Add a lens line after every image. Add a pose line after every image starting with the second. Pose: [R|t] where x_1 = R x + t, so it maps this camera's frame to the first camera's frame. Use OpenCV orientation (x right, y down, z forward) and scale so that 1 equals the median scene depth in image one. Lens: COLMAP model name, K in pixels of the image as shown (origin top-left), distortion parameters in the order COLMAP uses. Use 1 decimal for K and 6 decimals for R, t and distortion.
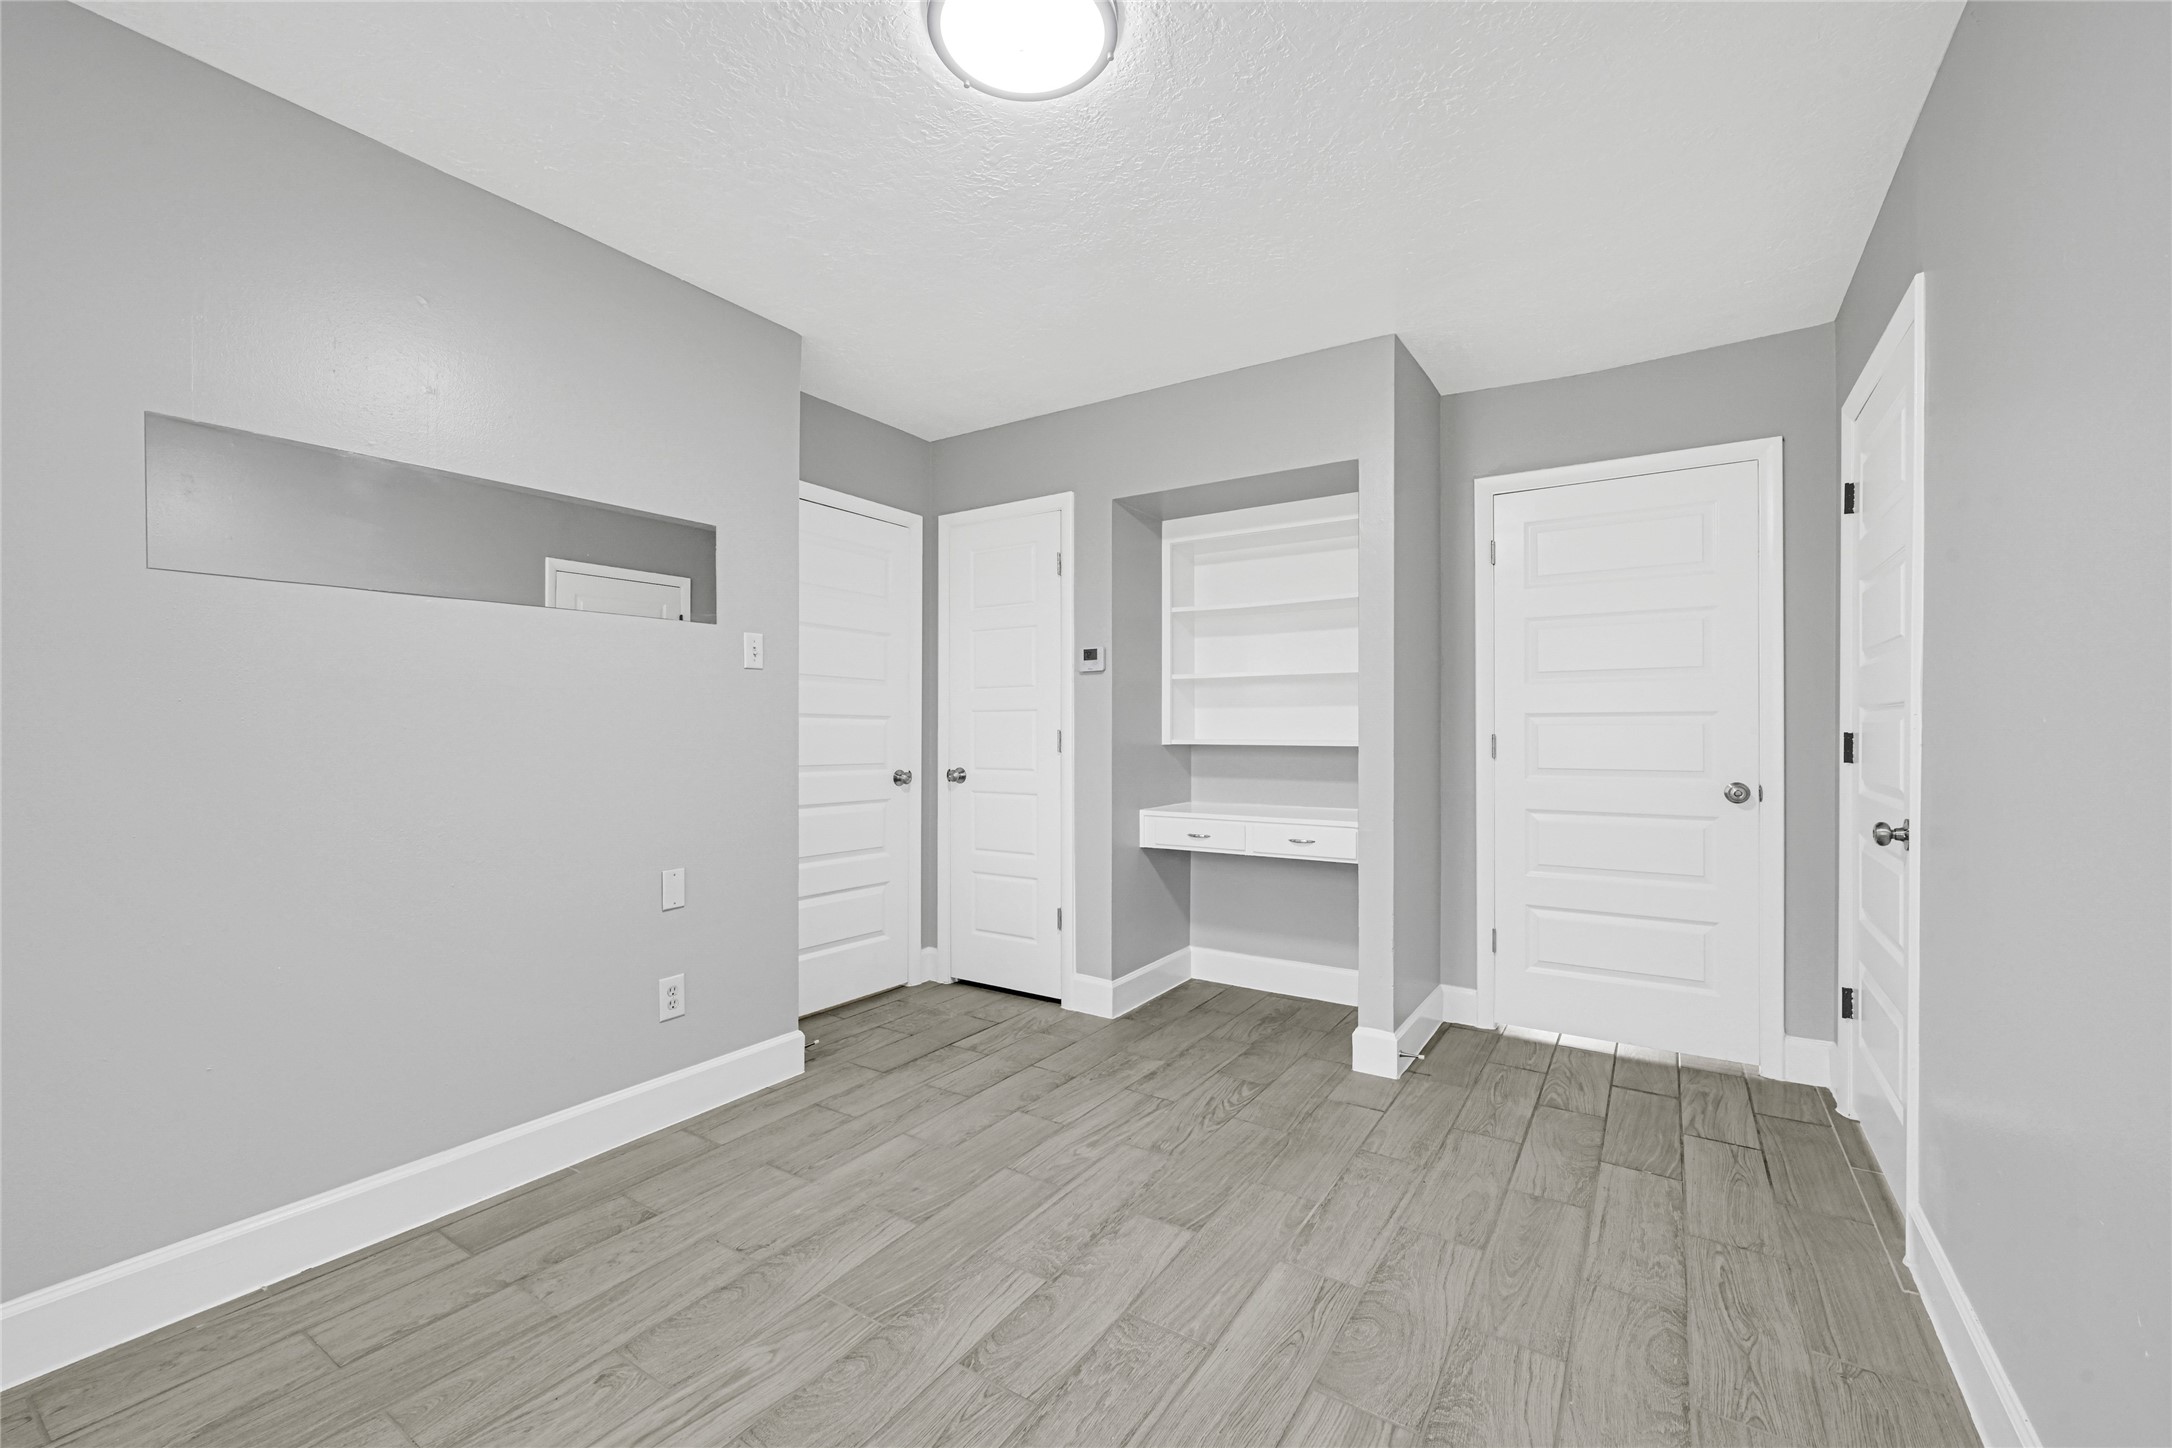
lens RADIAL K [[897.5, 0, 1079.8], [0, 897.5, 722.8], [0, 0, 1]] dist [-0.002470, 0.000300]
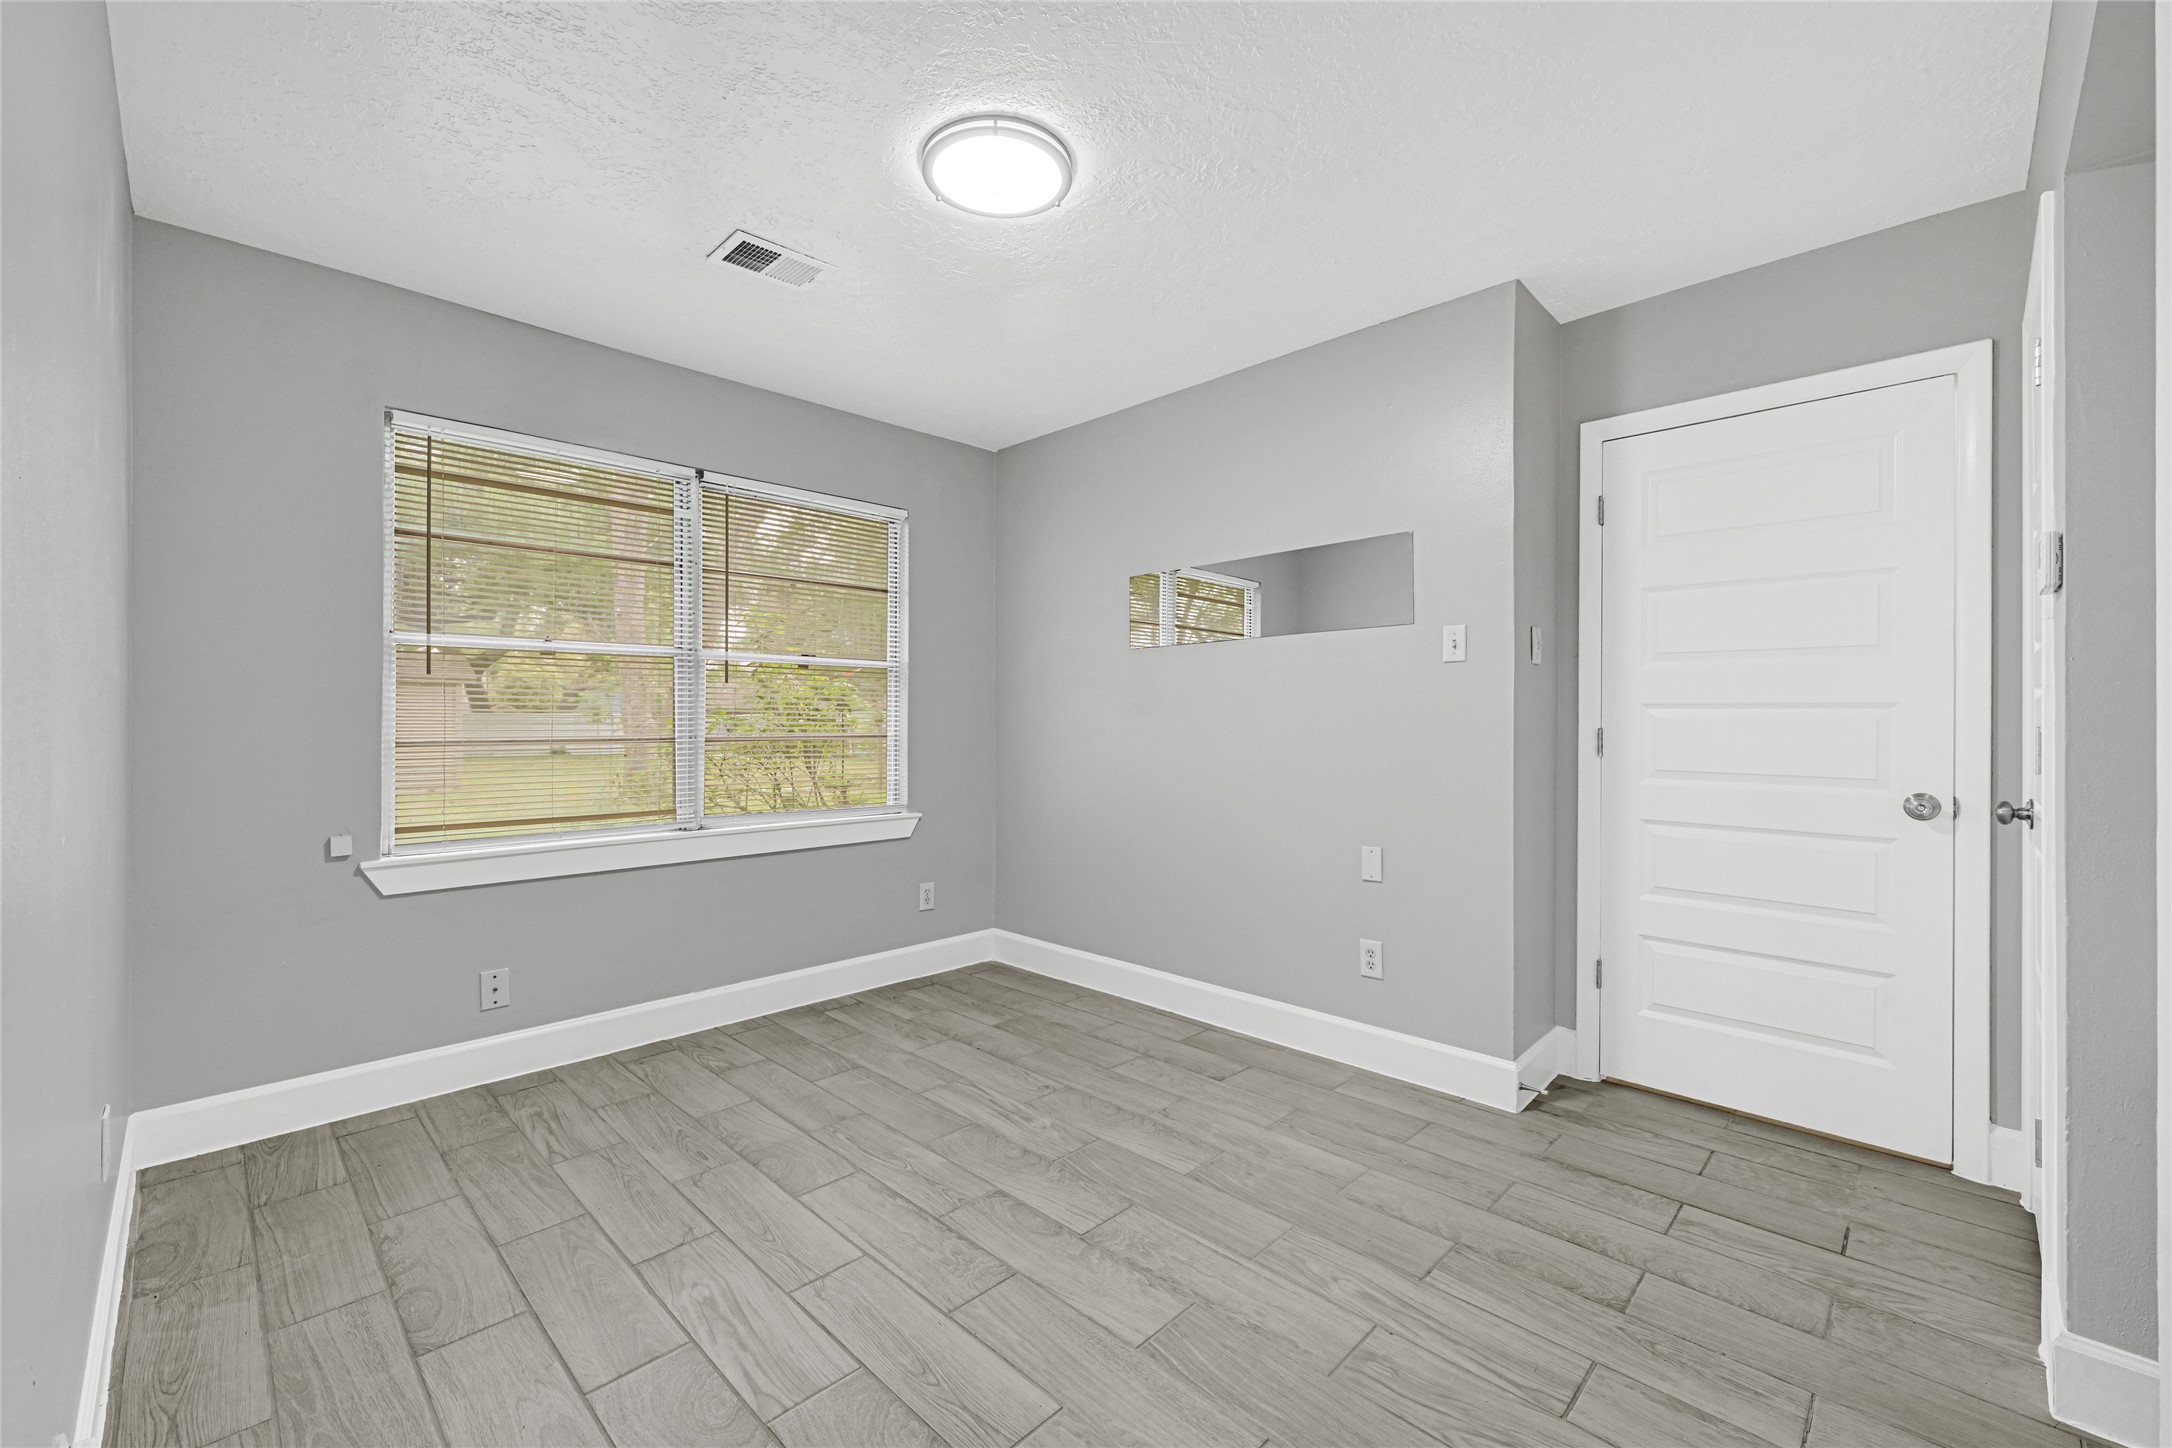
lens RADIAL K [[897.5, 0, 1096.2], [0, 897.5, 721.1], [0, 0, 1]] dist [-0.002470, 0.000300]
pose [[-0.191682, 0.000214, -0.981457, 0.810088], [0.003700, 0.999993, -0.000505, 0.004429], [0.981450, -0.003728, -0.191681, 0.976023]]
